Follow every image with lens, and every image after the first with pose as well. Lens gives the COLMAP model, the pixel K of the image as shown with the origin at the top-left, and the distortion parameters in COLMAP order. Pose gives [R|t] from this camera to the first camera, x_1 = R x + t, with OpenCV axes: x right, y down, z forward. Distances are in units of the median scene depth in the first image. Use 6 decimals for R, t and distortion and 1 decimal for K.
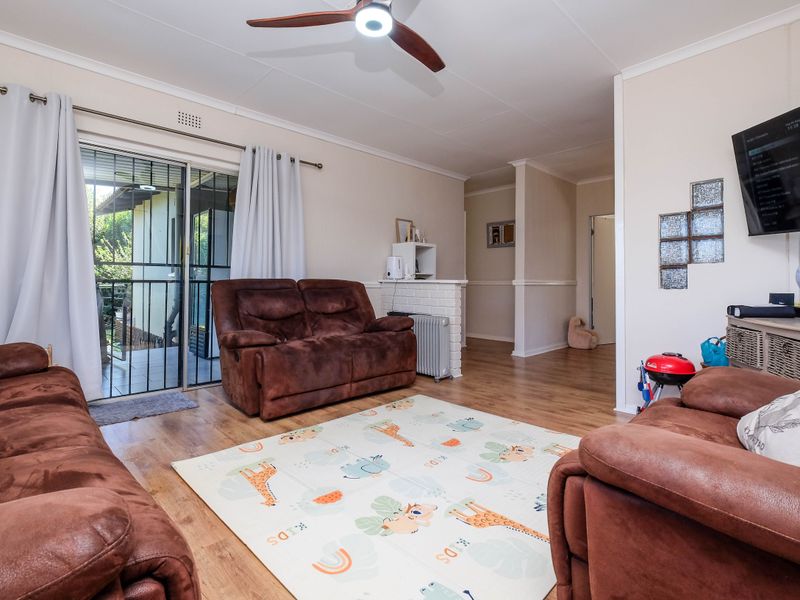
lens RADIAL K [[401.8, 0, 400.8], [0, 401.8, 278.1], [0, 0, 1]] dist [0.016992, 0.000398]
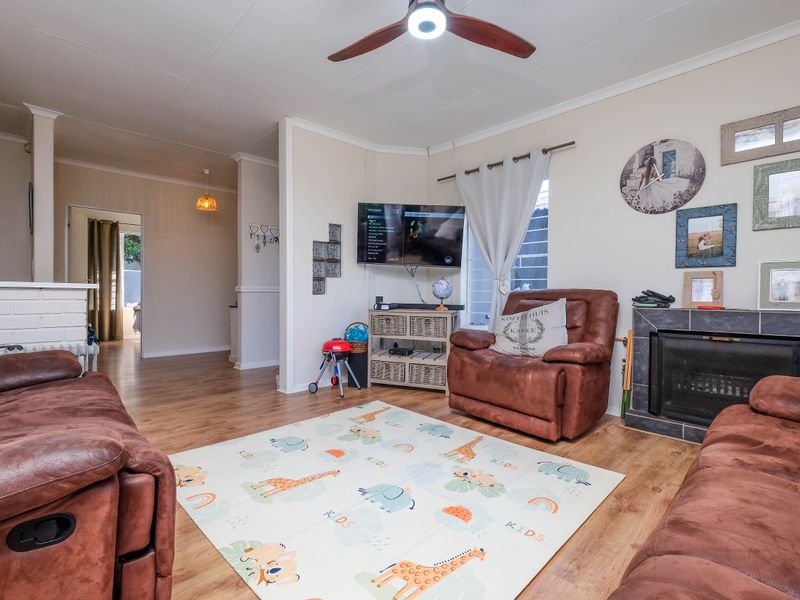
lens RADIAL K [[390.5, 0, 394.9], [0, 390.5, 294.9], [0, 0, 1]] dist [0.009620, -0.000060]
pose [[0.004795, -0.010865, 0.999929, -0.825920], [-0.021858, 0.999701, 0.010968, 0.008468], [-0.999750, -0.021909, 0.004556, 0.860285]]
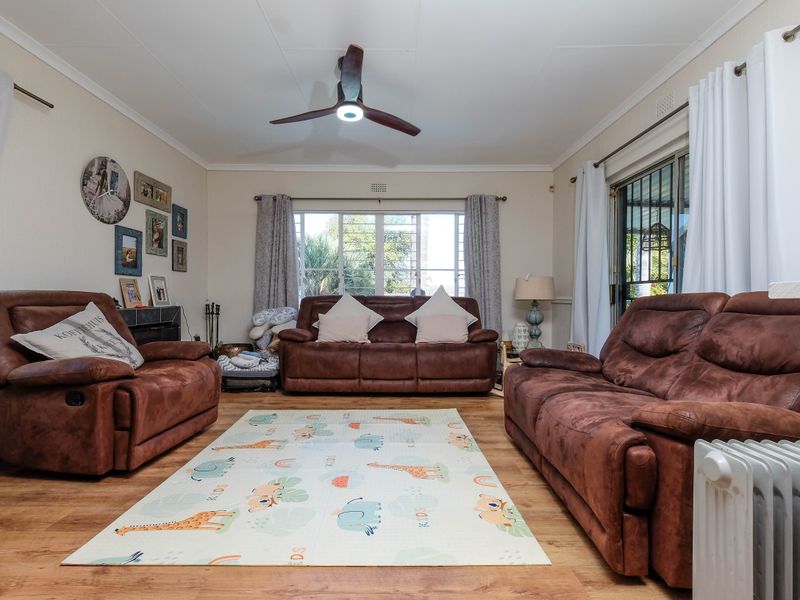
lens RADIAL K [[390.5, 0, 394.9], [0, 390.5, 294.9], [0, 0, 1]] dist [0.009620, -0.000060]
pose [[-0.702894, -0.006322, -0.711267, 0.645337], [0.007728, 0.999834, -0.016524, 0.024204], [0.711253, -0.017111, -0.702728, 1.679111]]
